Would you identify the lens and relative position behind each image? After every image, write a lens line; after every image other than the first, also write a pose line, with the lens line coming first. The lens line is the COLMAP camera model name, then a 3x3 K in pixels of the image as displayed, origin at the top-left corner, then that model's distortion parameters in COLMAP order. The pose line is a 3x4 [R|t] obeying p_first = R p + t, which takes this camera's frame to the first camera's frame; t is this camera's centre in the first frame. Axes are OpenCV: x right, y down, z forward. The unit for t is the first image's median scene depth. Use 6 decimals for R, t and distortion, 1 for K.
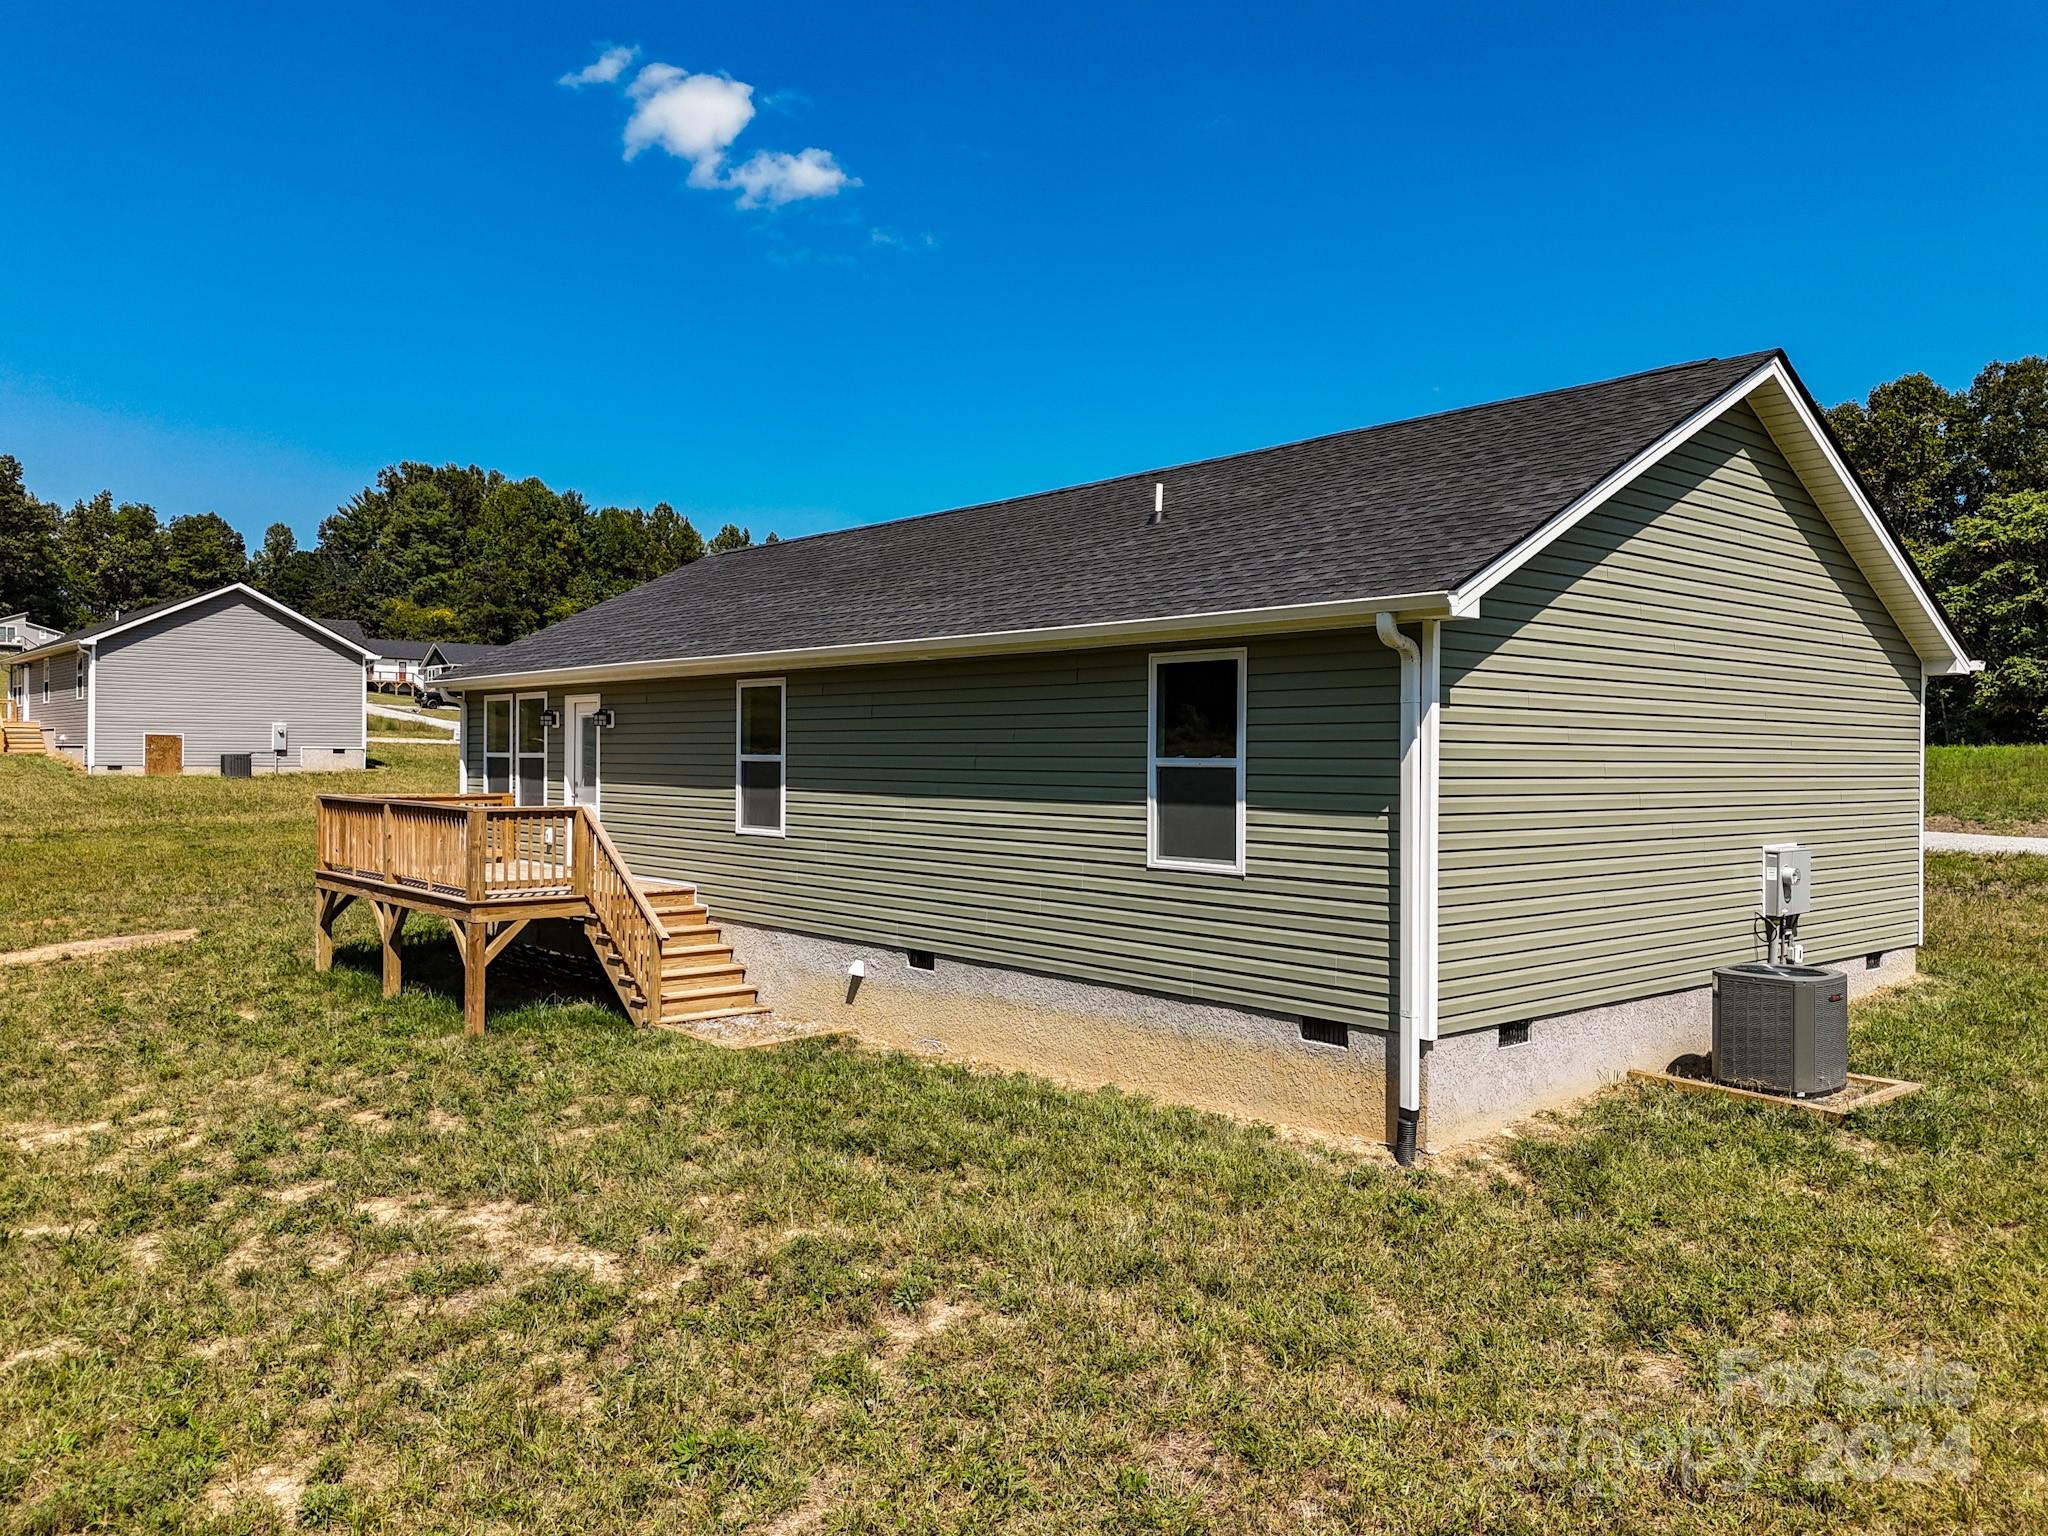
lens RADIAL K [[1496.6, 0, 1019.5], [0, 1496.6, 767.5], [0, 0, 1]] dist [0.086124, -0.084718]
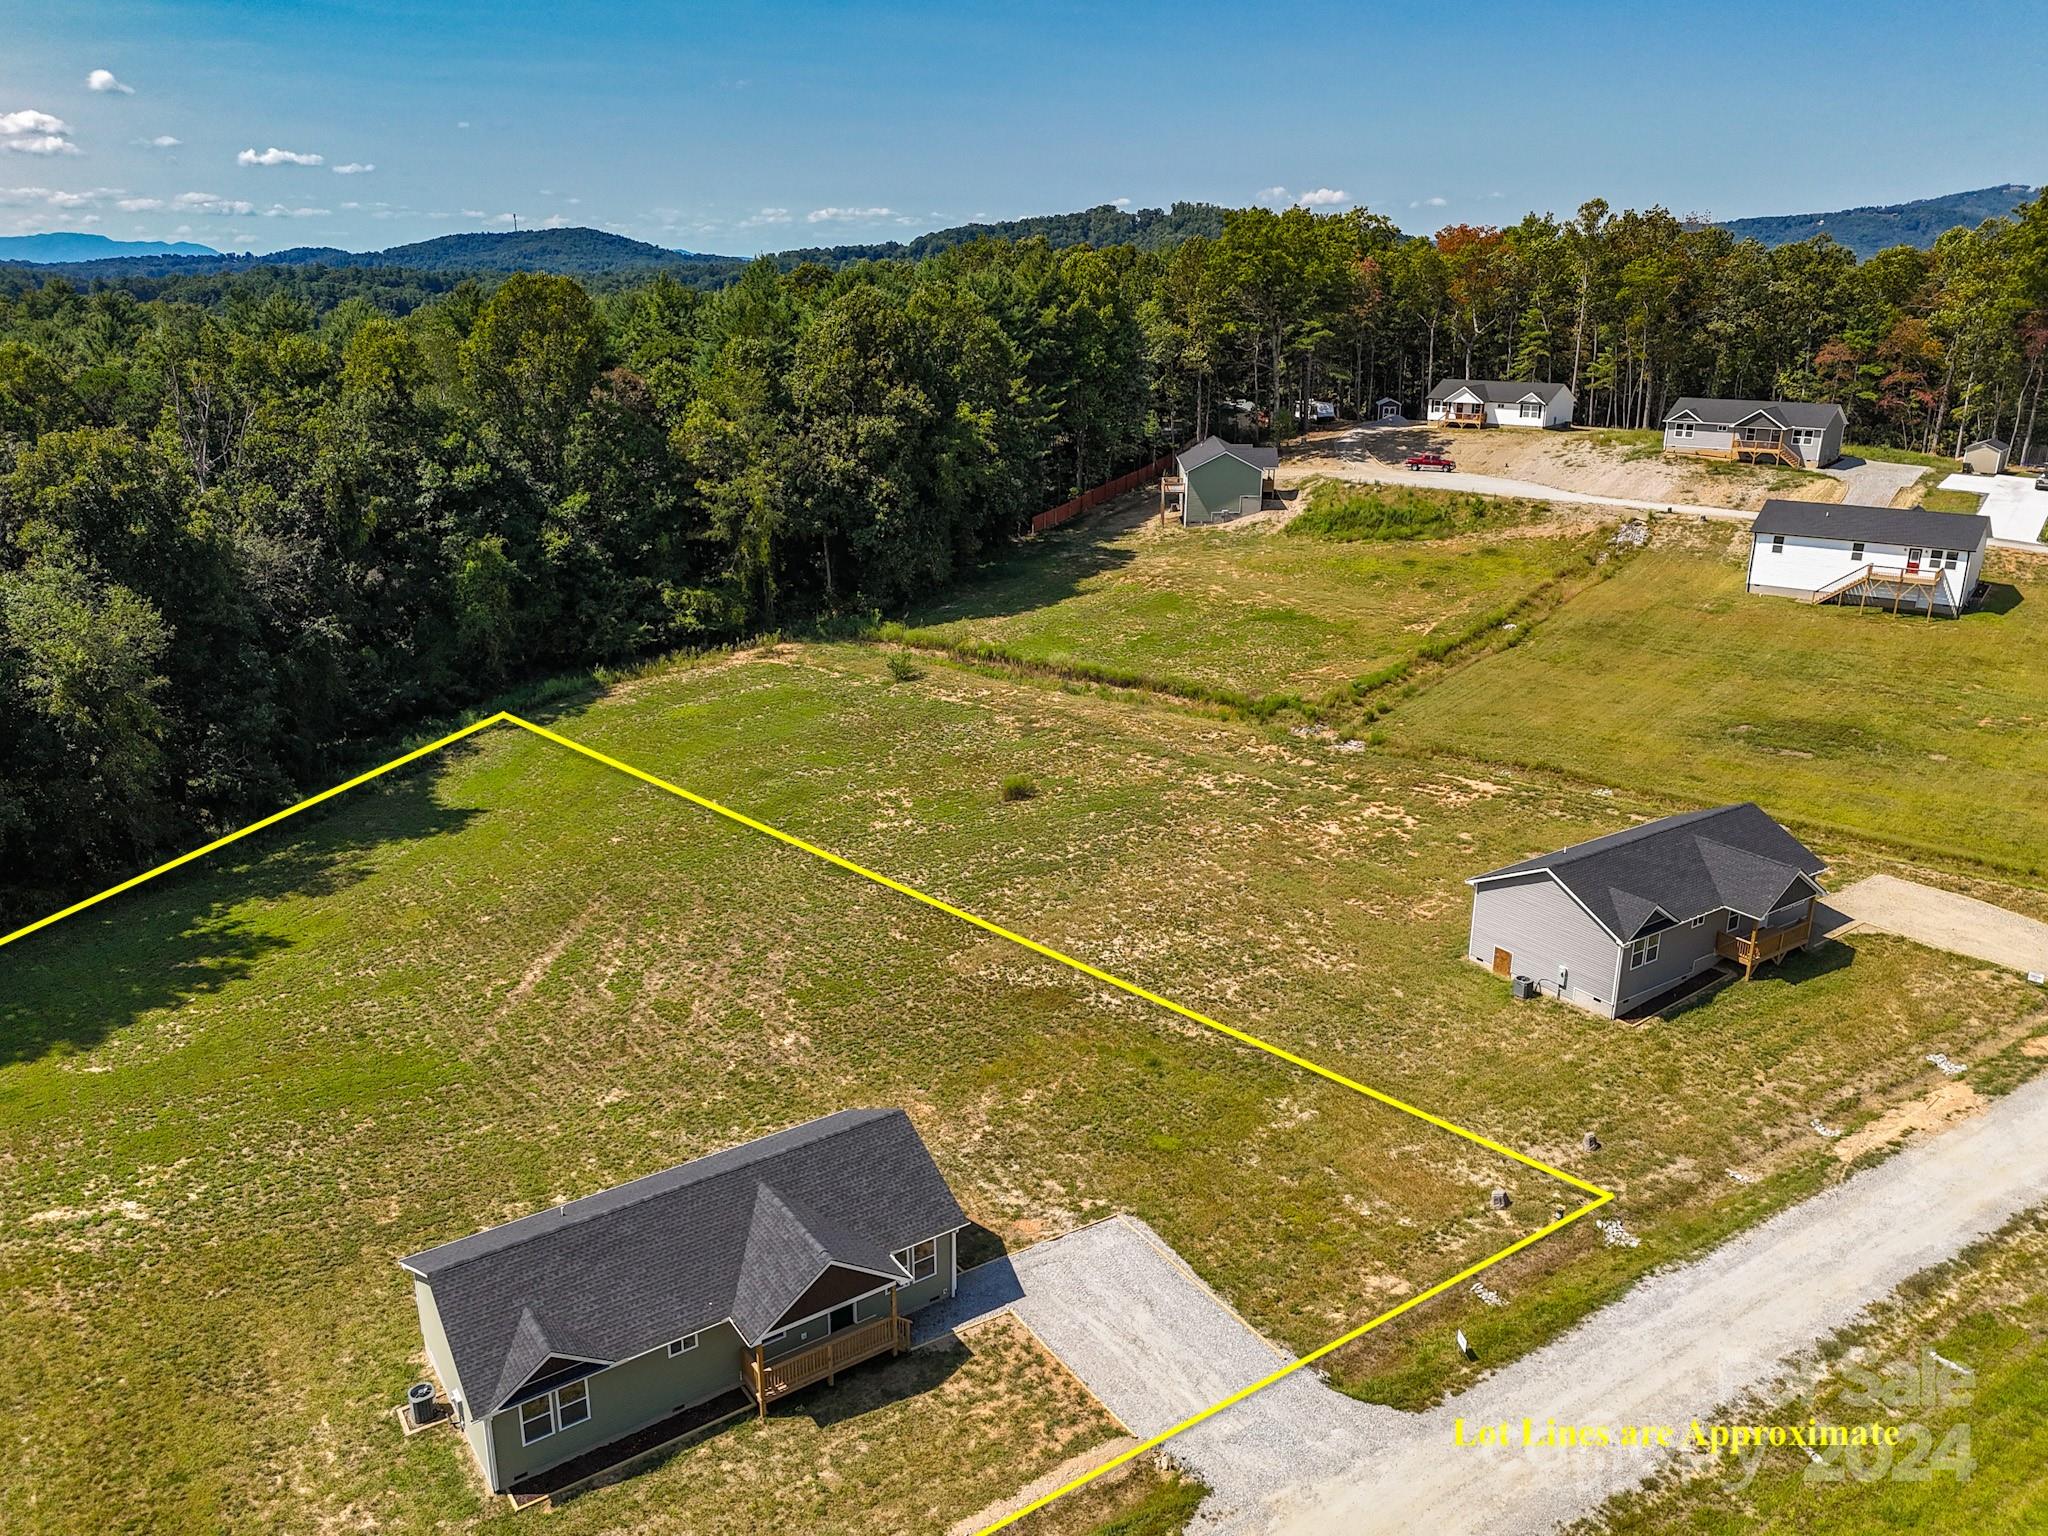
lens RADIAL K [[1496.6, 0, 1019.5], [0, 1496.6, 767.5], [0, 0, 1]] dist [0.086124, -0.084718]
pose [[-0.113286, 0.301381, -0.946750, 2.339163], [-0.003022, 0.952776, 0.303661, -1.769604], [0.993558, 0.037262, -0.107025, 1.855469]]
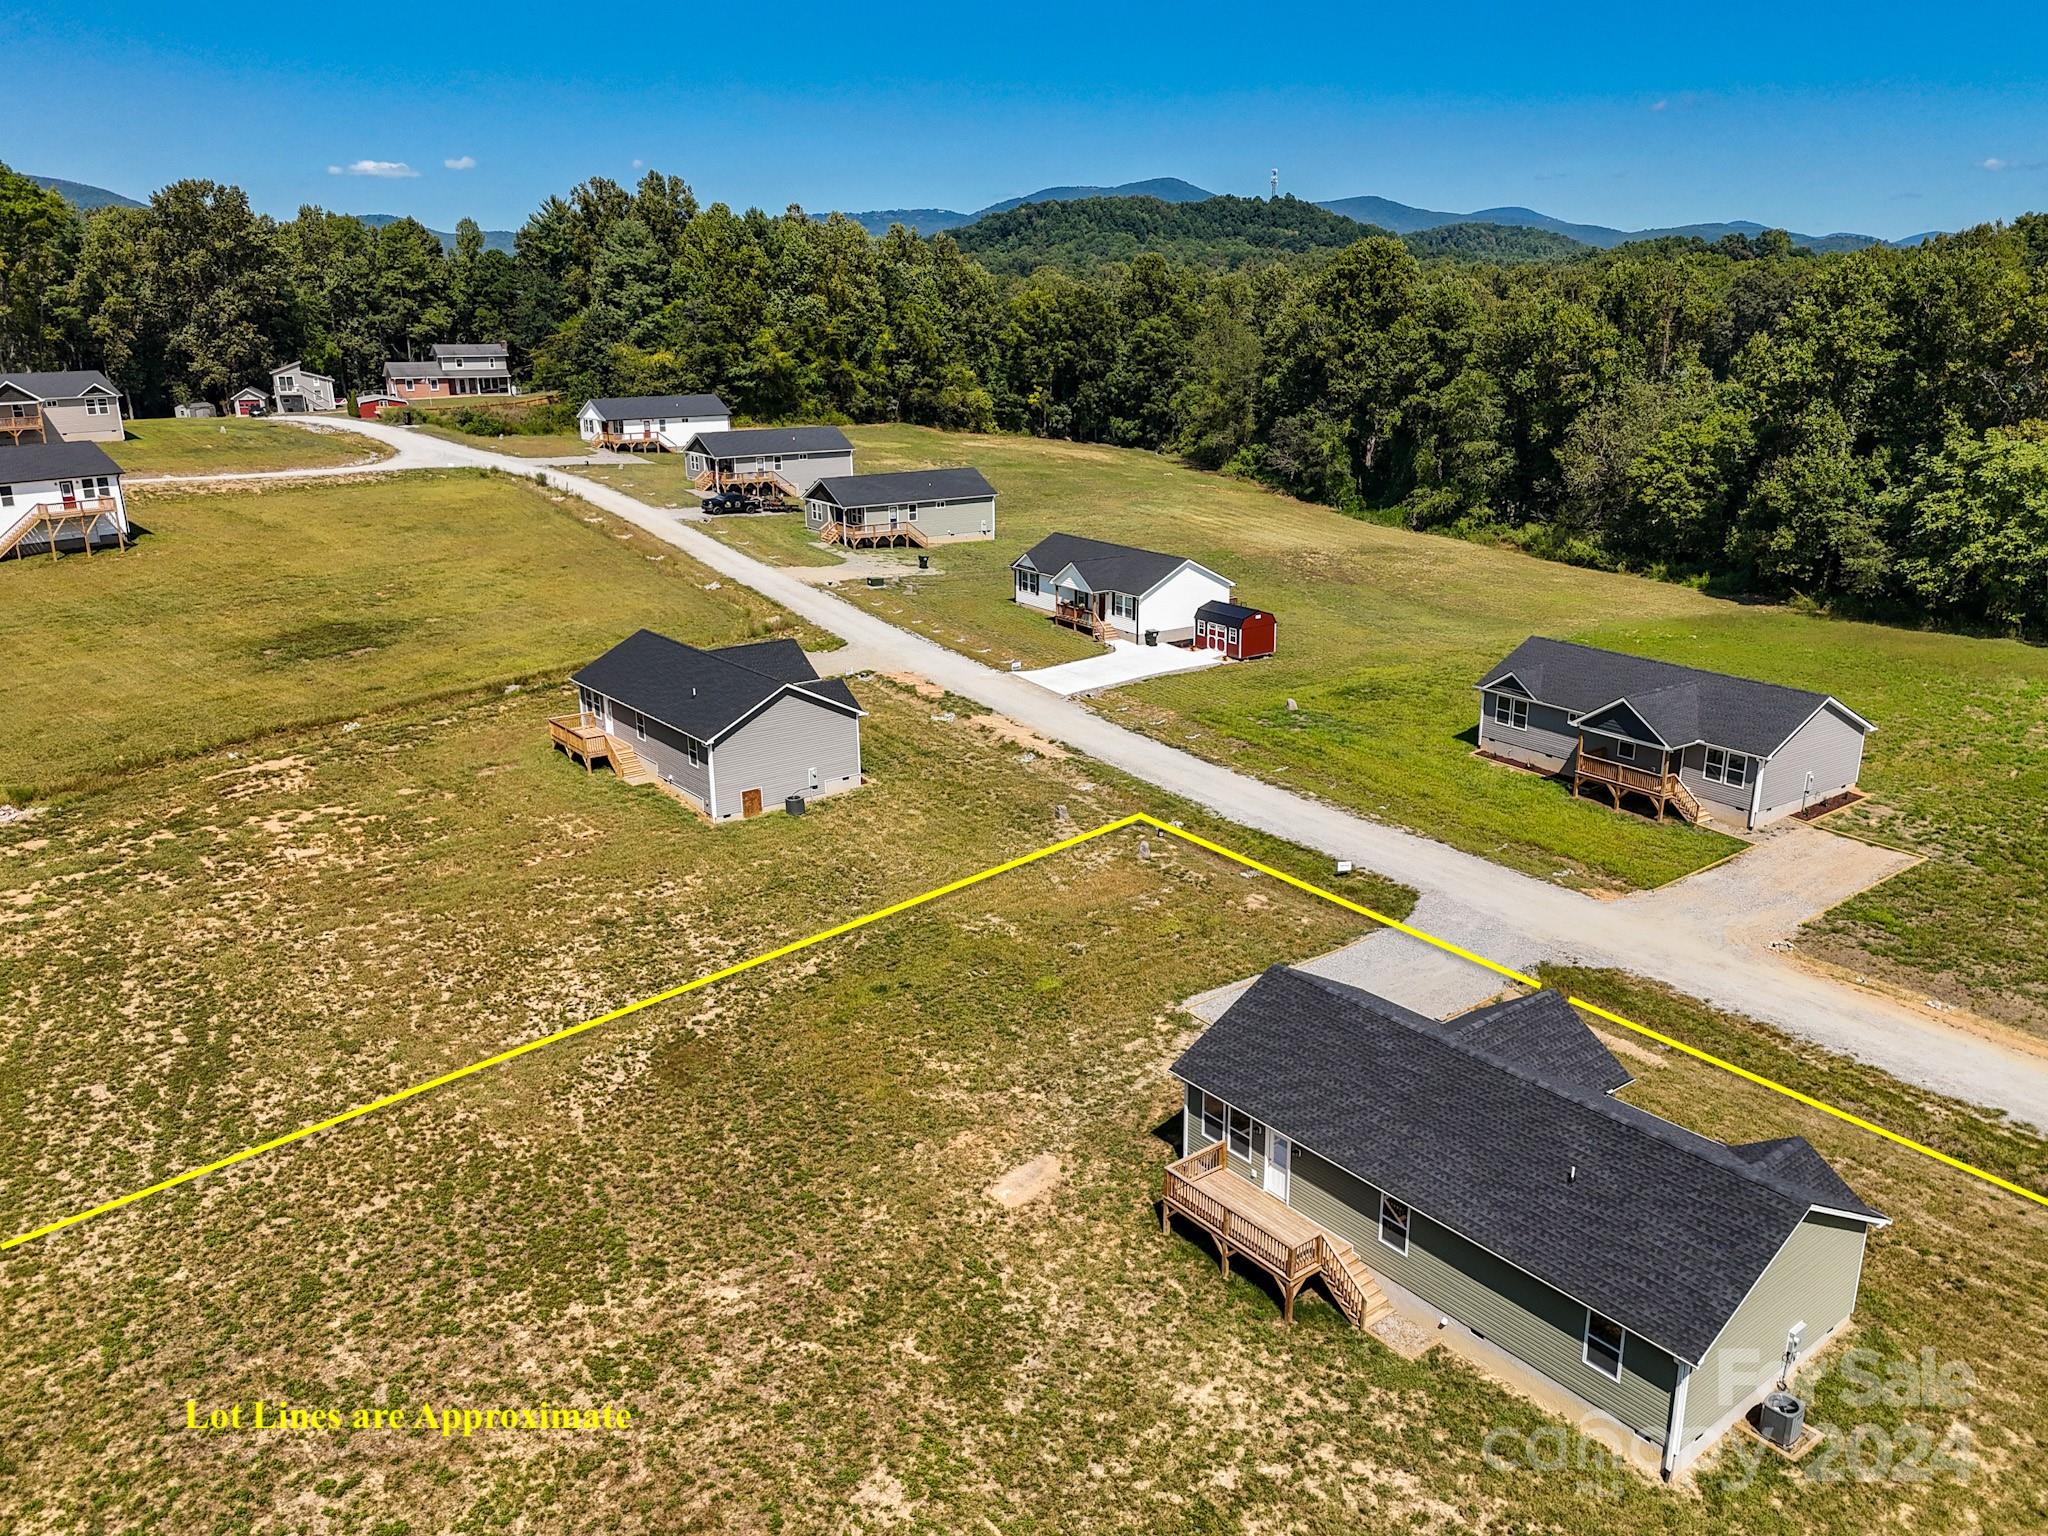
lens RADIAL K [[1496.6, 0, 1019.5], [0, 1496.6, 767.5], [0, 0, 1]] dist [0.086124, -0.084718]
pose [[0.998249, 0.002649, -0.059099, -0.568935], [0.014868, 0.955697, 0.293976, -1.307036], [0.057260, -0.294340, 0.953984, -1.094026]]
